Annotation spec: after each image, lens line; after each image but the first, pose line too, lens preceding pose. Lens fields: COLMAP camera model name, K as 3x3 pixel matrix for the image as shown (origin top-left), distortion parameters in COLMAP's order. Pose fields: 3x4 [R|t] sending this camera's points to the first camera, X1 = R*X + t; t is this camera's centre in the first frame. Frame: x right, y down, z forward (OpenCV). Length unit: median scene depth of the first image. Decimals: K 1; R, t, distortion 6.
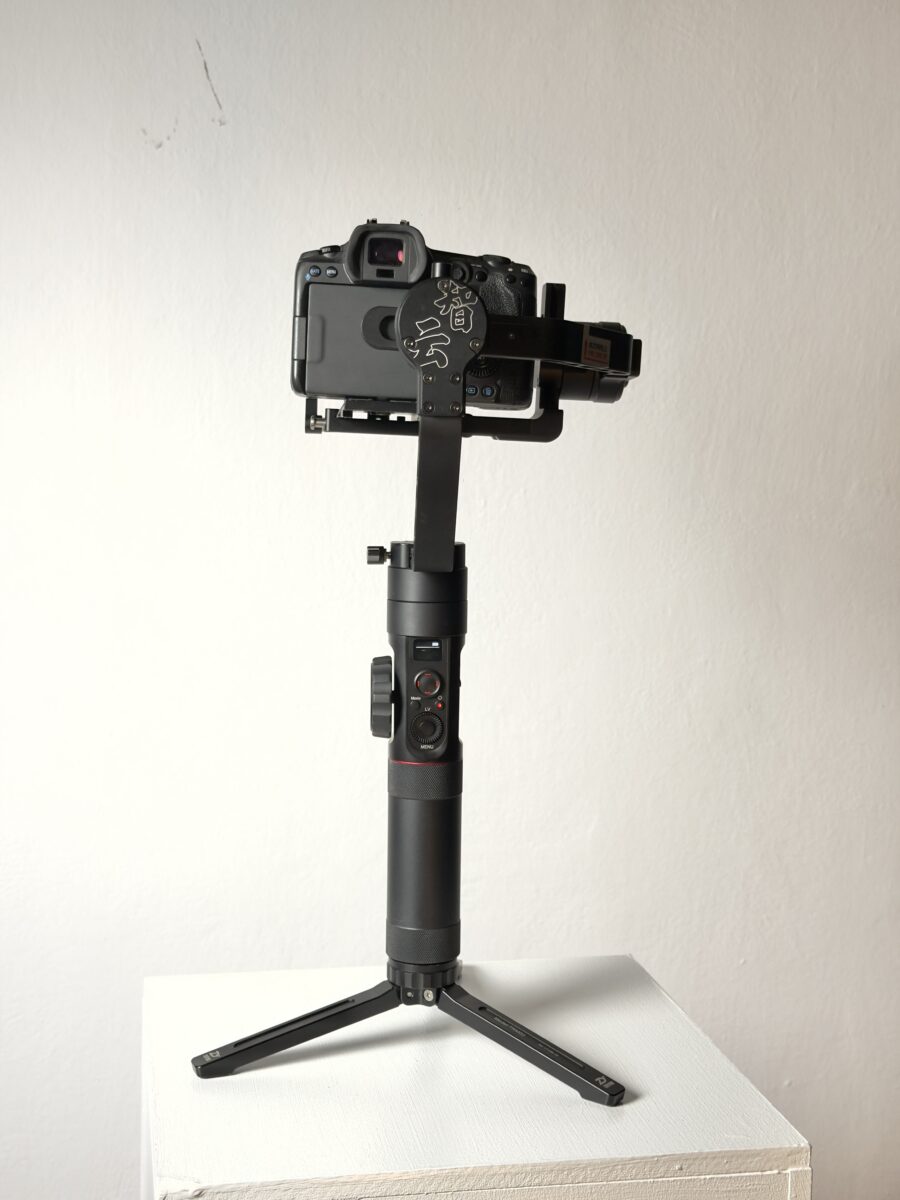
lens RADIAL K [[1673.9, 0, 450.3], [0, 1673.9, 673.4], [0, 0, 1]] dist [-0.143348, 0.997743]
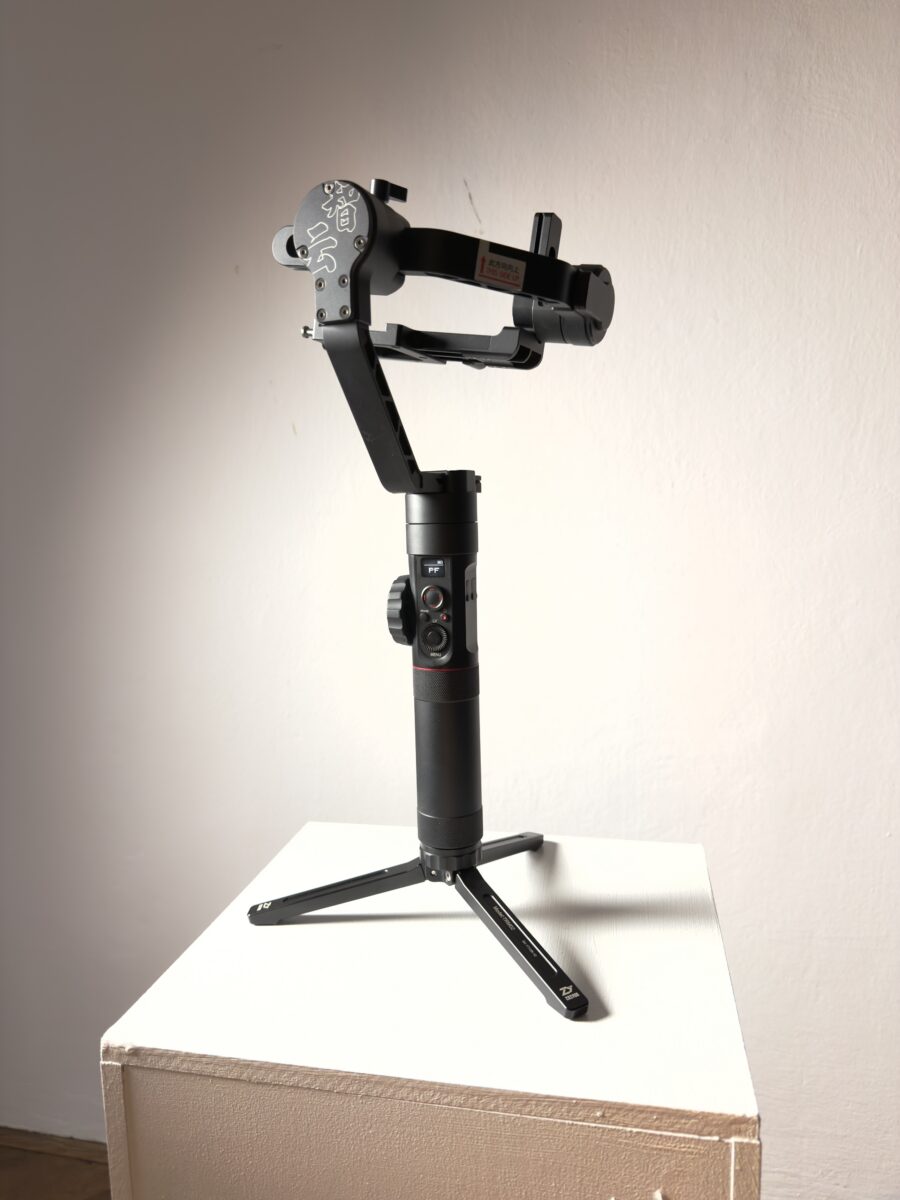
lens RADIAL K [[871.9, 0, 450.0], [0, 871.9, 600.0], [0, 0, 1]] dist [-0.009322, 0.000694]
pose [[0.921393, 0.007203, -0.388565, 0.241848], [-0.016700, 0.999638, -0.021071, 0.020957], [0.388273, 0.025904, 0.921180, 0.505664]]
